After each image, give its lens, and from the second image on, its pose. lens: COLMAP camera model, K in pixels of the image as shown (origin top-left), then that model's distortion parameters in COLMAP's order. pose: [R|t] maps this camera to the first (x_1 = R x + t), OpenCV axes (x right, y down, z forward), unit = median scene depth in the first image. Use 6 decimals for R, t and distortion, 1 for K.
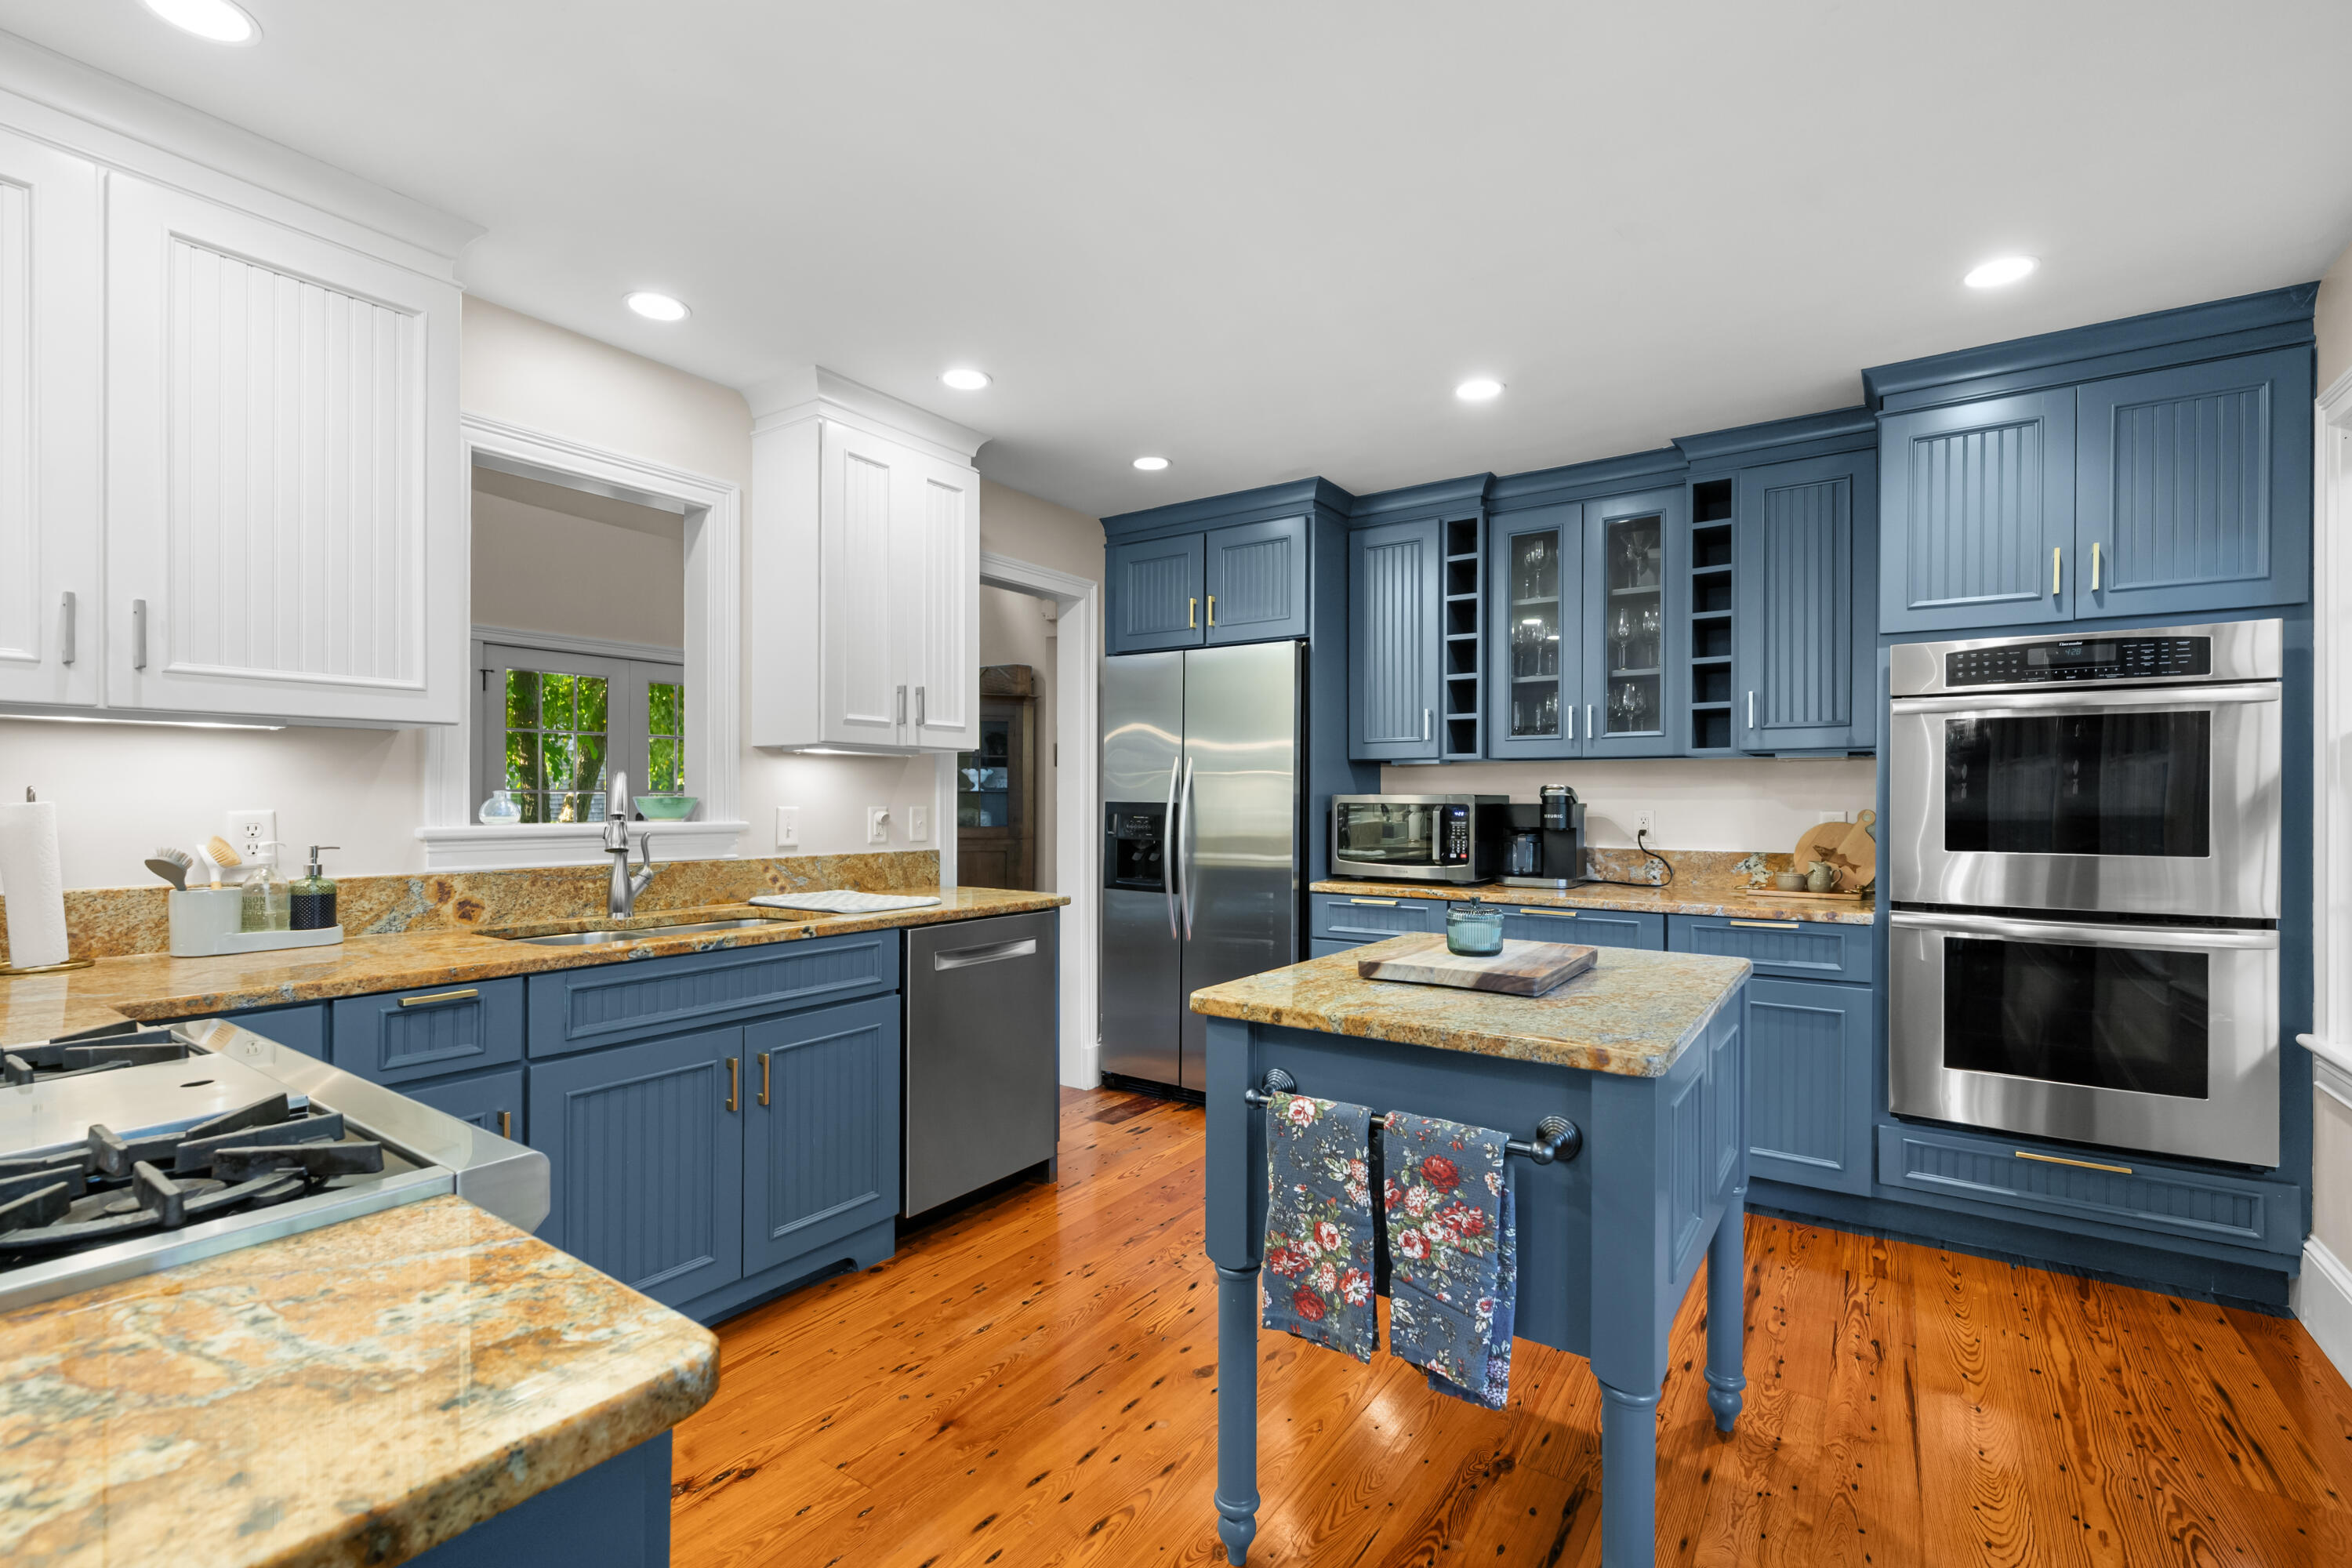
lens RADIAL K [[990.5, 0, 1243.1], [0, 990.5, 806.8], [0, 0, 1]] dist [-0.001864, 0.000403]
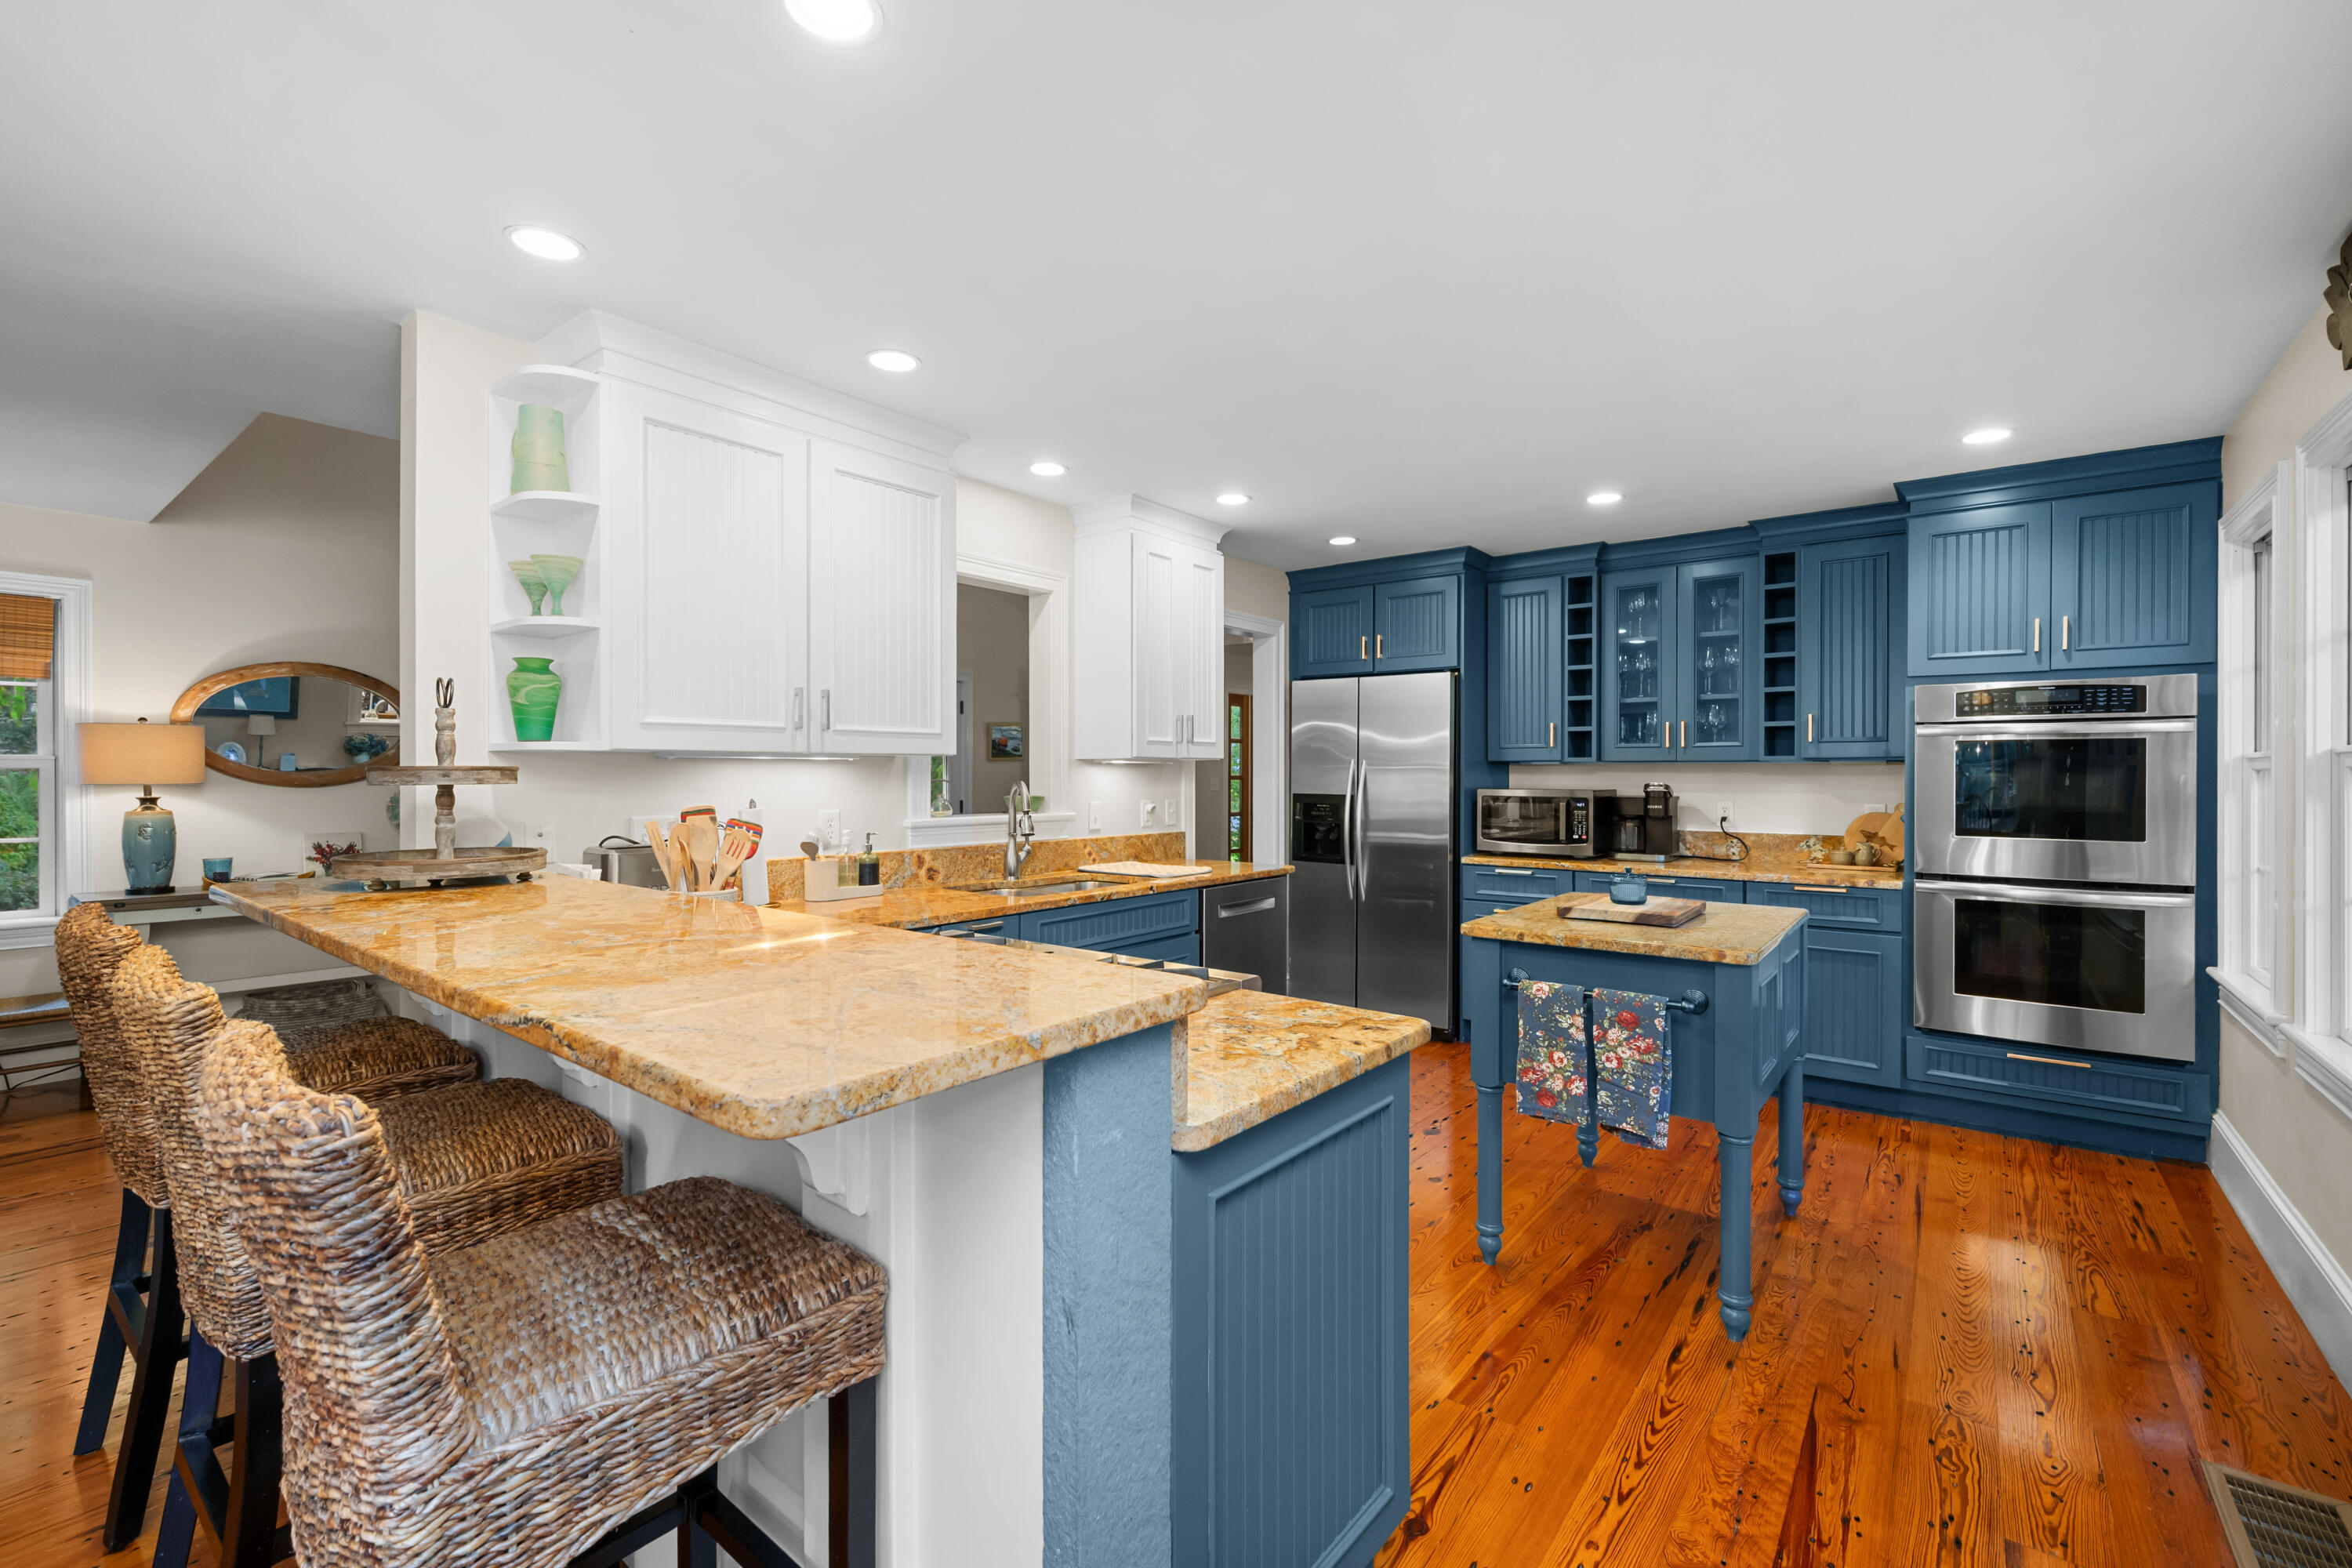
lens RADIAL K [[990.5, 0, 1229.0], [0, 990.5, 779.7], [0, 0, 1]] dist [-0.001864, 0.000403]
pose [[0.998043, -0.001415, -0.062518, -0.208871], [0.001513, 0.999998, 0.001514, -0.036777], [0.062515, -0.001605, 0.998043, -0.428668]]
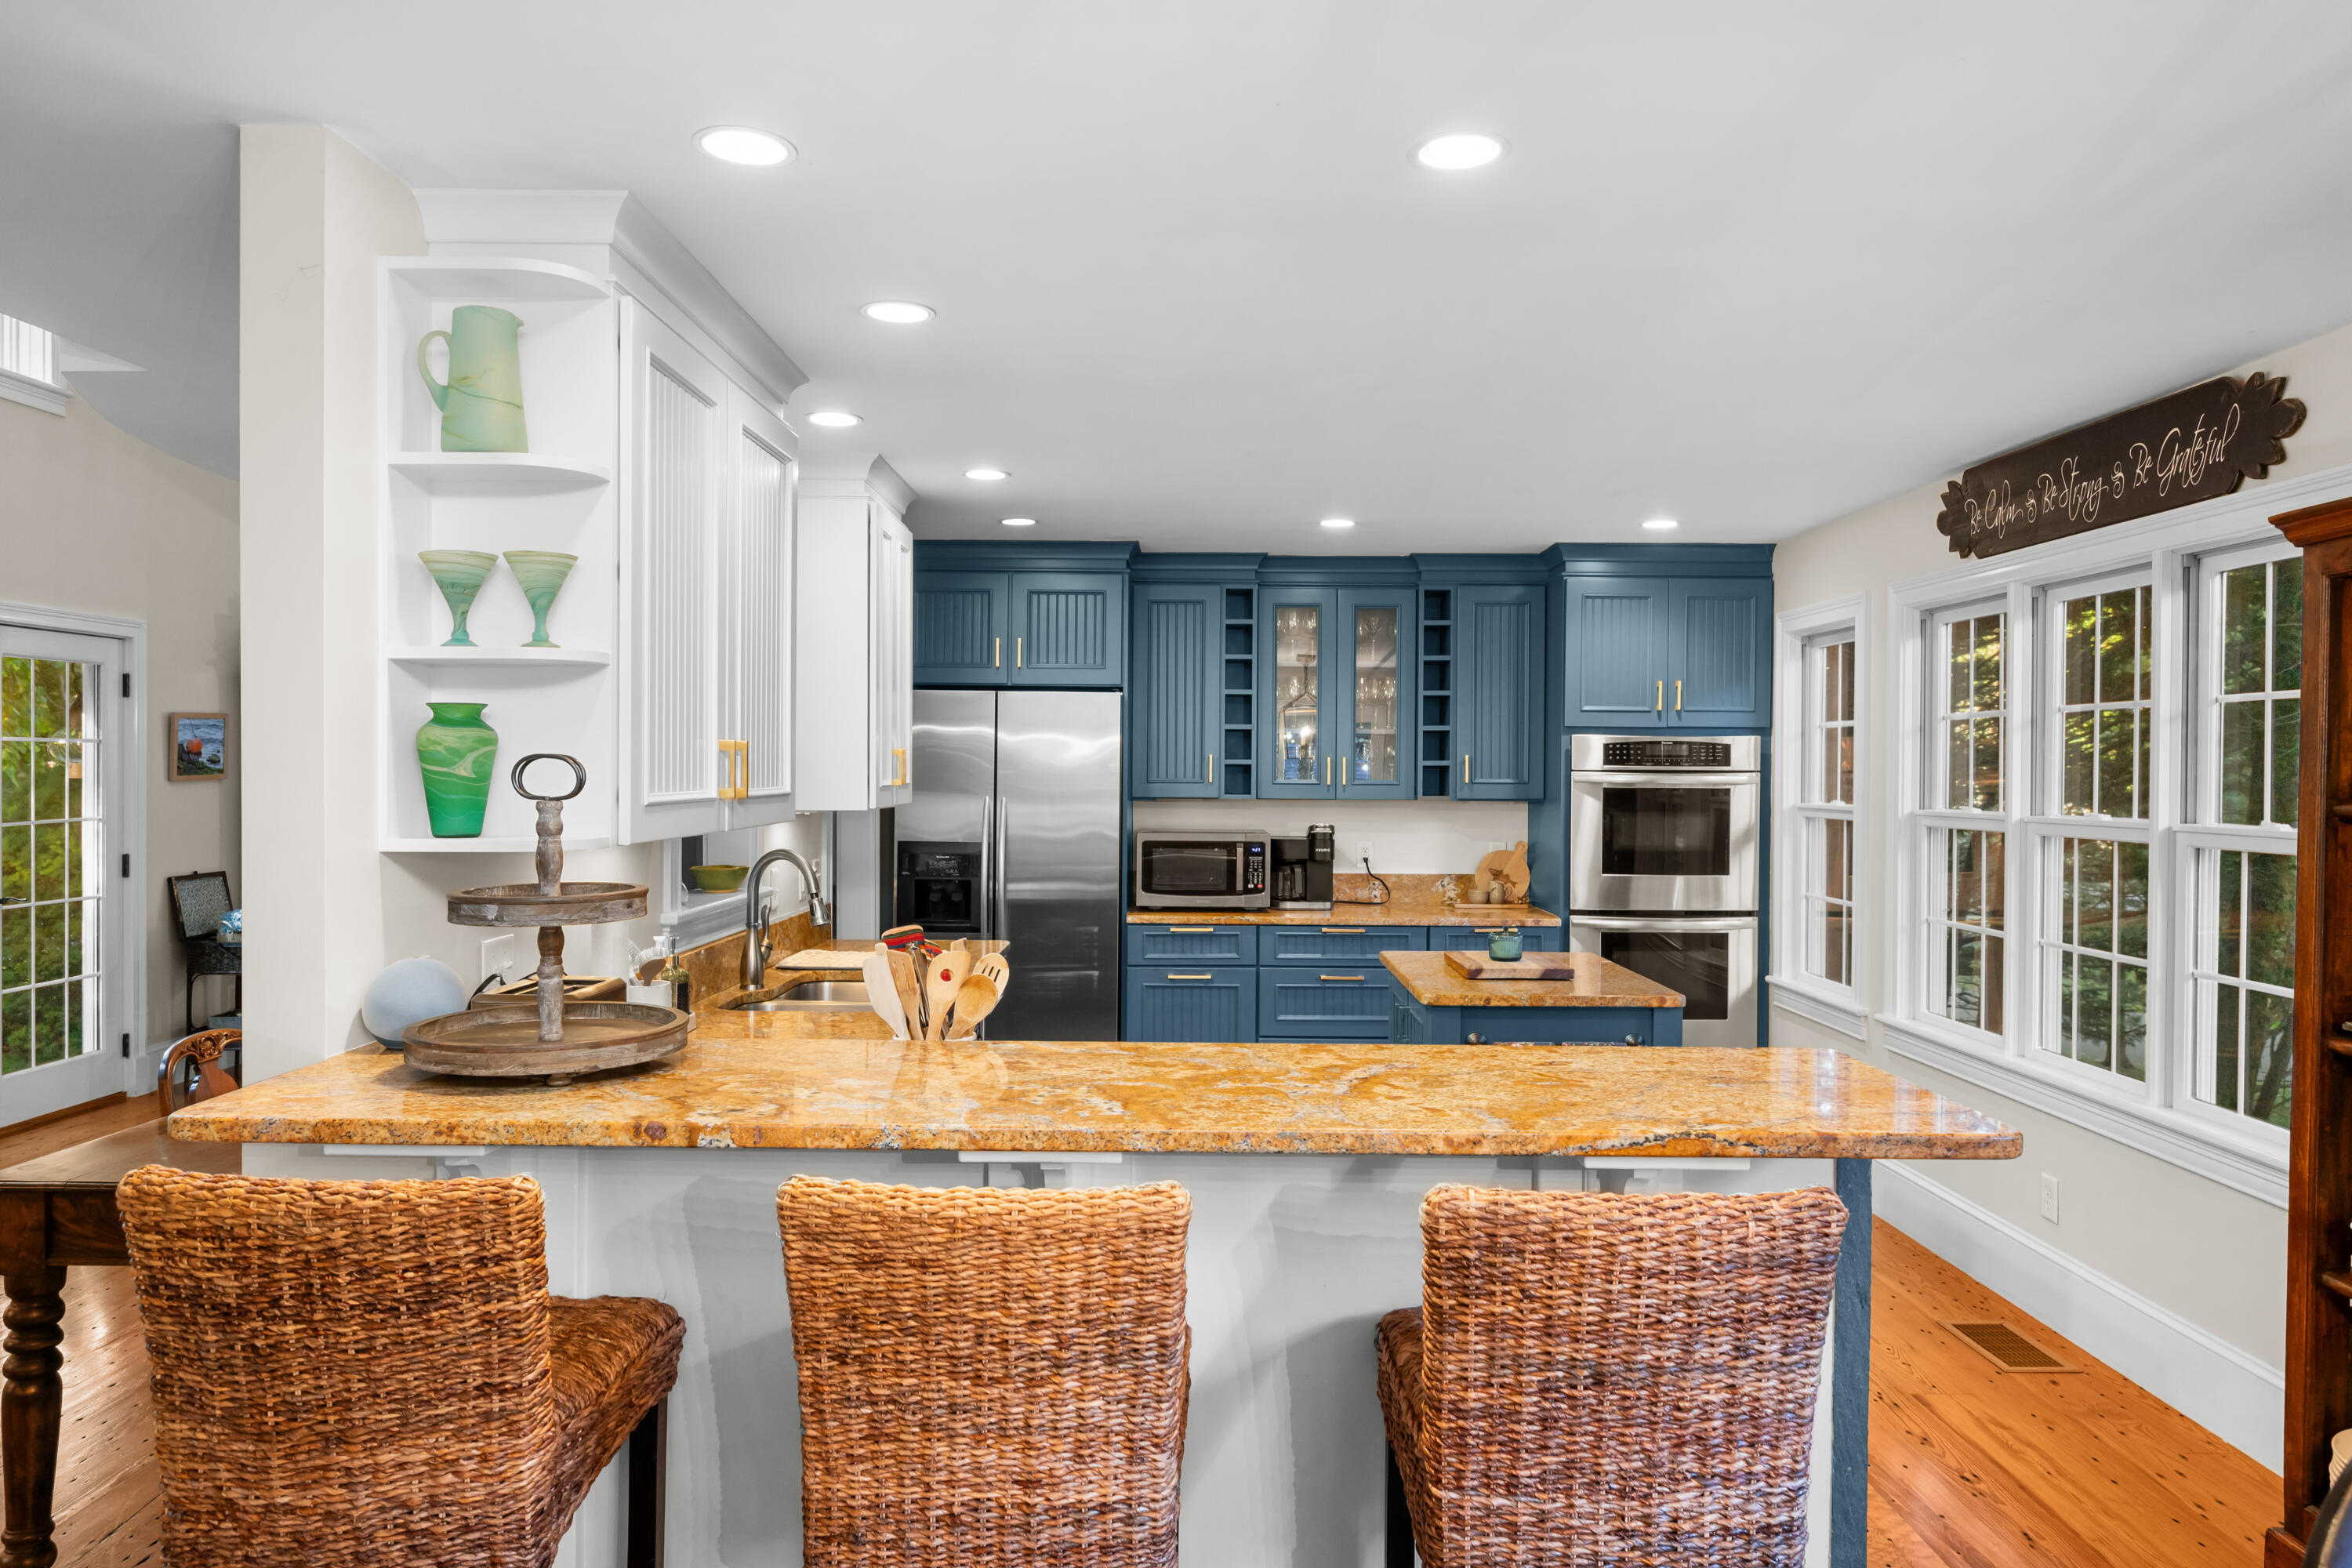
lens RADIAL K [[1503.7, 0, 1167.5], [0, 1503.7, 784.2], [0, 0, 1]] dist [-0.002822, 0.000036]
pose [[0.831931, -0.004598, 0.554861, -1.079360], [-0.002402, 0.999926, 0.011887, -0.115644], [-0.554874, -0.011222, 0.831858, -0.520428]]
